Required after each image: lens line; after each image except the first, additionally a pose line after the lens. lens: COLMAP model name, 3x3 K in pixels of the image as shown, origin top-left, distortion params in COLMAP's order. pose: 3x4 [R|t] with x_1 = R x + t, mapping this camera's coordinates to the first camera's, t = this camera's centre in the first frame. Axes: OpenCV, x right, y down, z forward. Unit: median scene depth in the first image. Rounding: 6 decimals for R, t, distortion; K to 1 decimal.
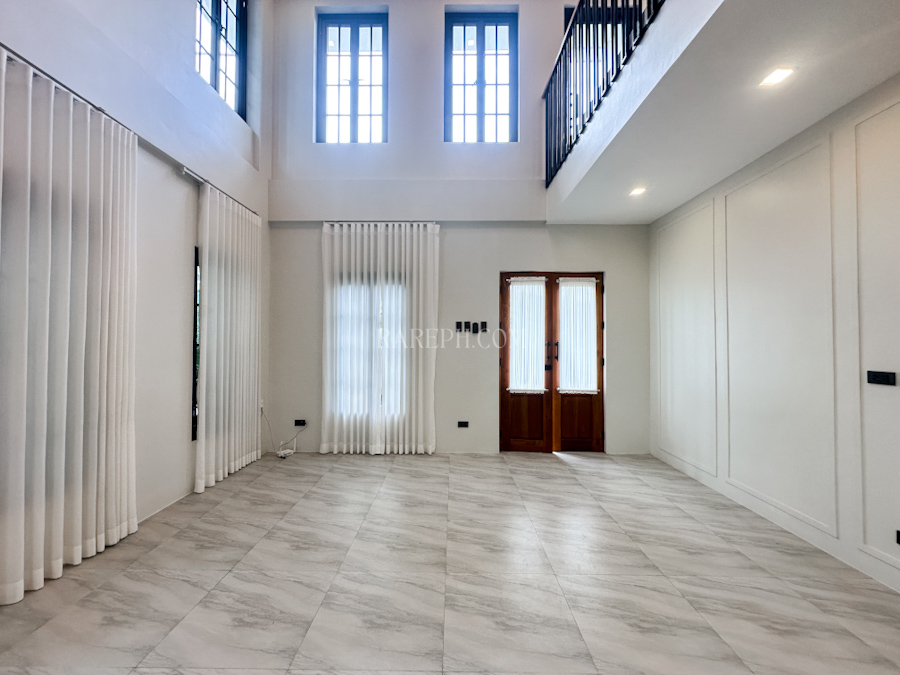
lens RADIAL K [[360.4, 0, 449.9], [0, 360.4, 335.8], [0, 0, 1]] dist [0.000905, 0.000662]
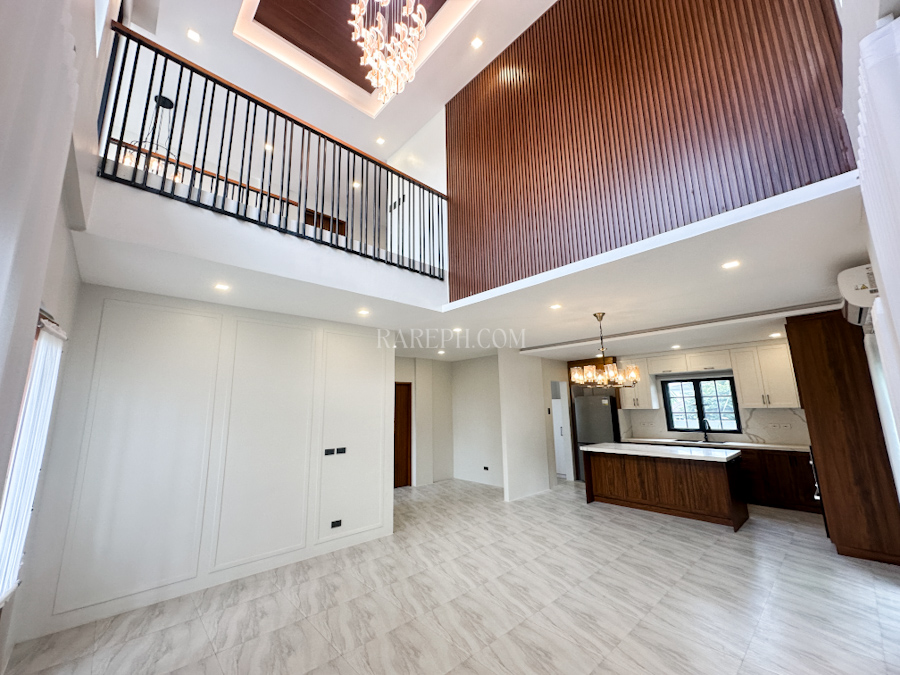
lens RADIAL K [[360.4, 0, 450.7], [0, 360.4, 340.1], [0, 0, 1]] dist [0.000905, 0.000662]
pose [[-0.680647, 0.149829, 0.717126, -0.460029], [0.002840, 0.979396, -0.201930, -0.050731], [-0.732606, -0.135406, -0.667049, 0.928183]]
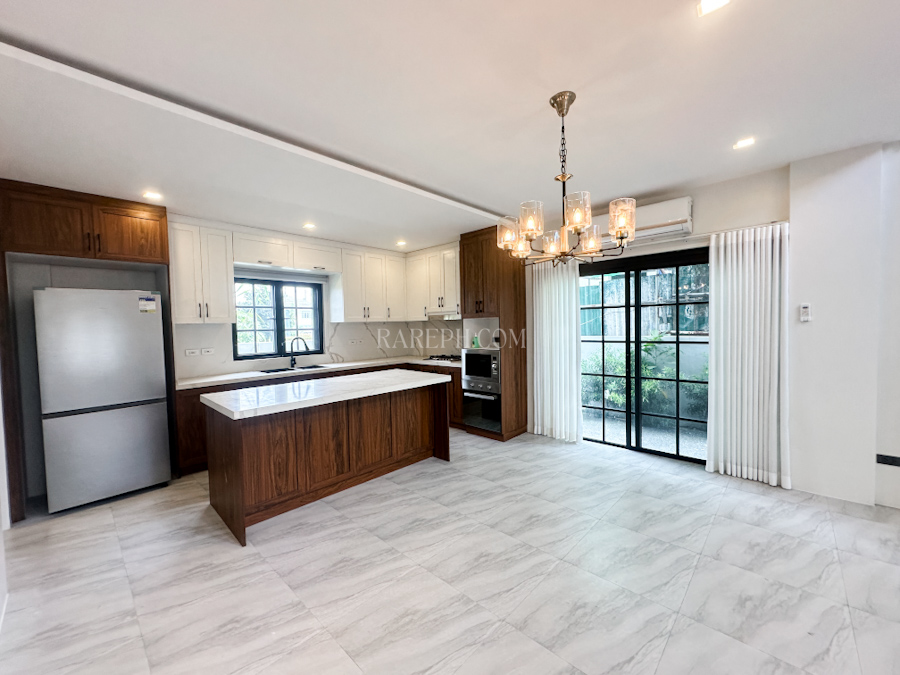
lens RADIAL K [[360.4, 0, 447.2], [0, 360.4, 342.9], [0, 0, 1]] dist [0.000905, 0.000662]
pose [[-0.681496, 0.053746, -0.729846, 0.458453], [0.038708, 0.998551, 0.037390, -0.035722], [0.730798, -0.002770, -0.682589, 0.135506]]
